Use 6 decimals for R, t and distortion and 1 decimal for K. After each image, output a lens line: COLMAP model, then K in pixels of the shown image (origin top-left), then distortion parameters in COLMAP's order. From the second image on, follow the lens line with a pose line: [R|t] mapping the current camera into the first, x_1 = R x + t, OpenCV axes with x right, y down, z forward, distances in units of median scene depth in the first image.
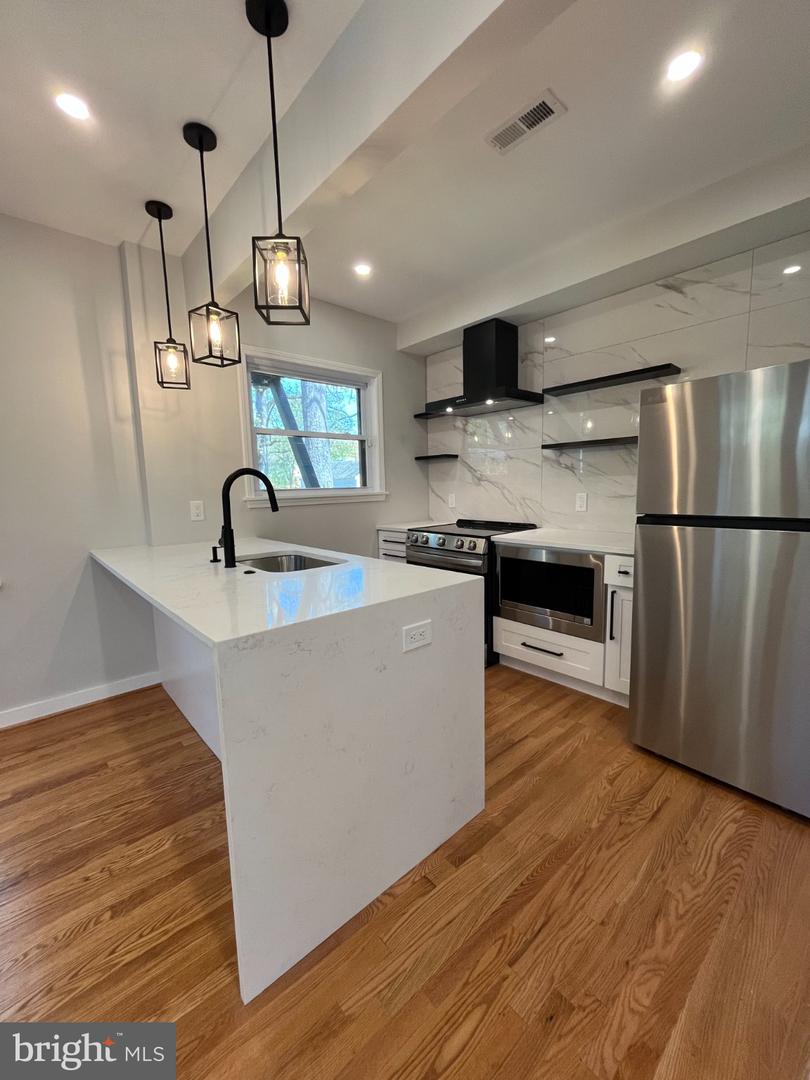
lens RADIAL K [[434.4, 0, 397.9], [0, 434.4, 541.2], [0, 0, 1]] dist [-0.001890, -0.000687]
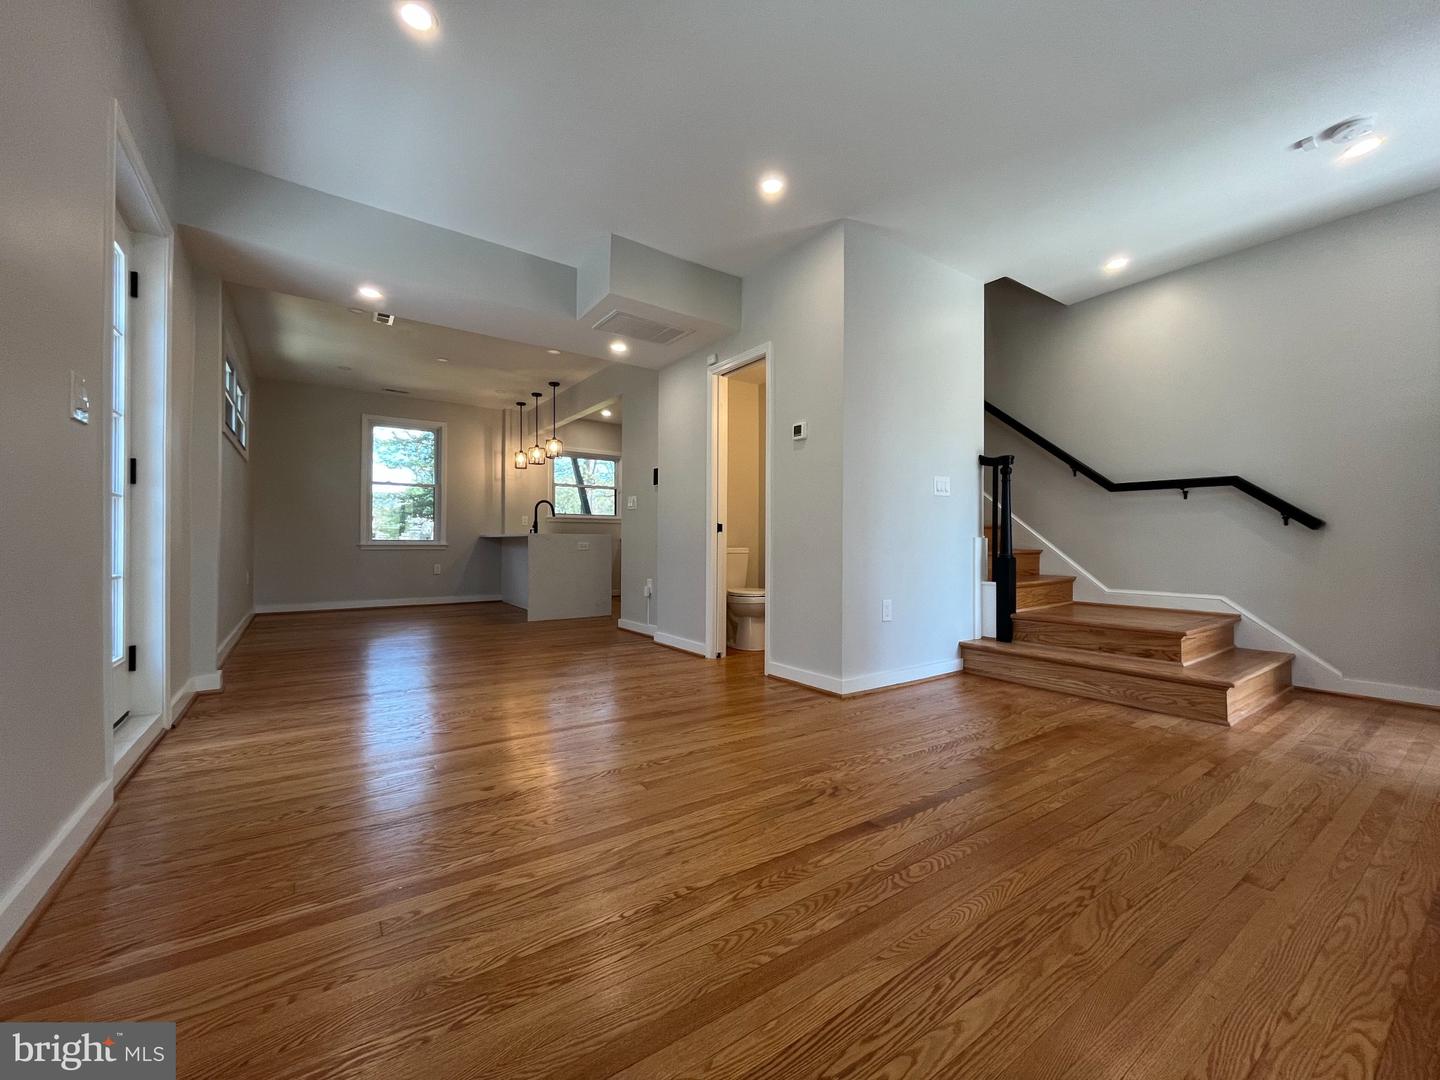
lens RADIAL K [[579.3, 0, 729.2], [0, 579.3, 541.3], [0, 0, 1]] dist [-0.001890, -0.000687]
pose [[0.995079, 0.024326, -0.096054, 0.838228], [-0.036491, 0.991231, -0.127002, 0.364617], [0.092123, 0.129882, 0.987241, -1.765275]]
